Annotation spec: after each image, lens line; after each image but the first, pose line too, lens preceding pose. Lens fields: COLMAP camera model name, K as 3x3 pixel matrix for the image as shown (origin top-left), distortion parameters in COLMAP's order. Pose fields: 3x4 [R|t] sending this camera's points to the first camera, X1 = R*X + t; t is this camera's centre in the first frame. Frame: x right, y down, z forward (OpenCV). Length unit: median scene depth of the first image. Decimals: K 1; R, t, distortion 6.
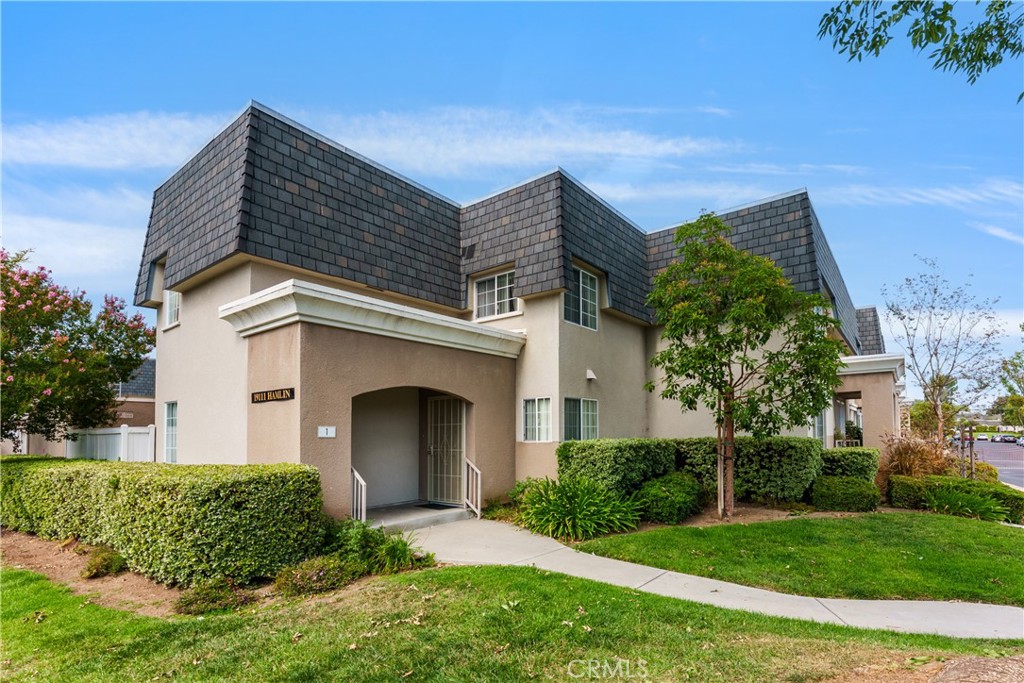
lens RADIAL K [[478.4, 0, 513.8], [0, 478.4, 413.0], [0, 0, 1]] dist [0.000673, 0.000301]
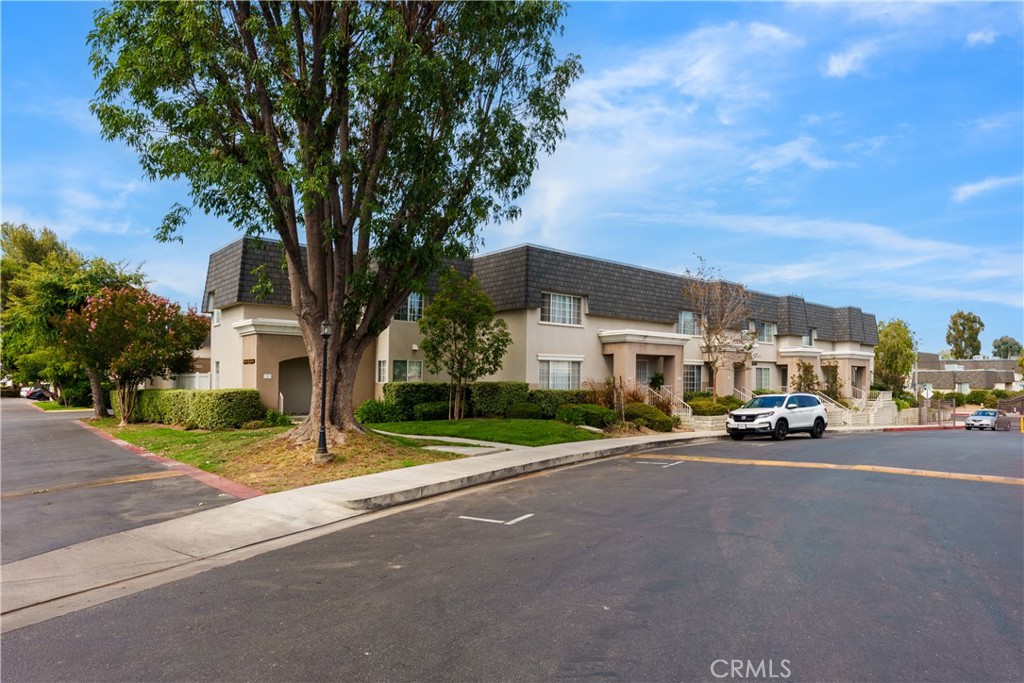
lens RADIAL K [[605.2, 0, 512.9], [0, 605.2, 367.6], [0, 0, 1]] dist [-0.000396, 0.000018]
pose [[0.978899, 0.006819, -0.204230, 1.127086], [-0.003149, 0.999828, 0.018291, -0.051064], [0.204319, -0.017262, 0.978752, -1.368910]]
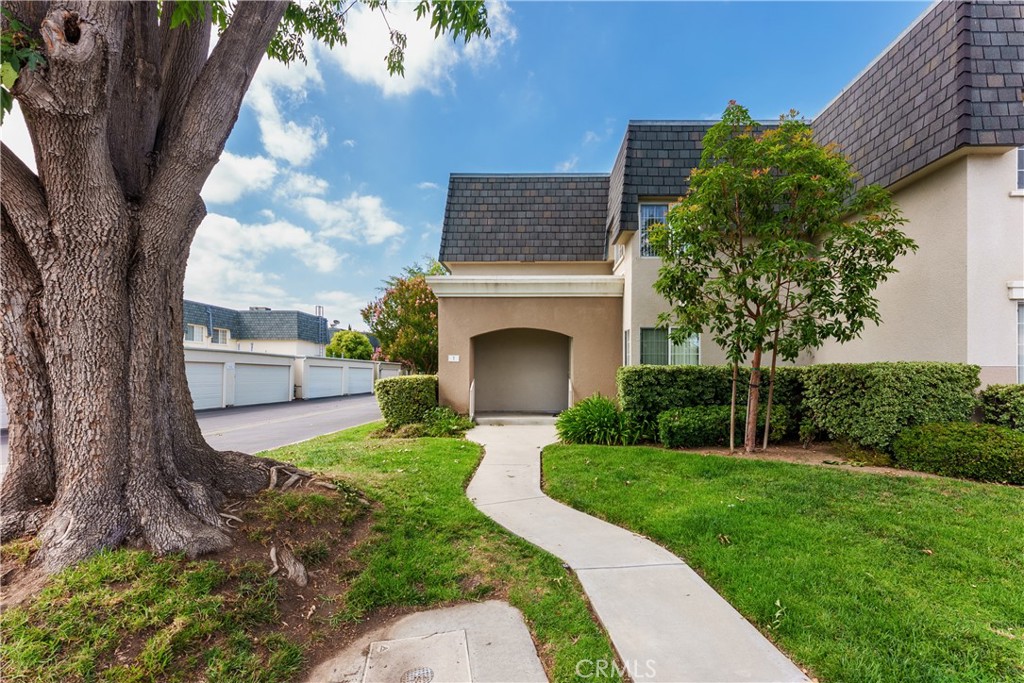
lens RADIAL K [[441.1, 0, 542.7], [0, 441.1, 361.7], [0, 0, 1]] dist [-0.001083, -0.000580]
pose [[0.616026, -0.006287, -0.787700, 0.794588], [0.023211, 0.999679, 0.010173, 0.031873], [0.787384, -0.024550, 0.615974, 0.200321]]
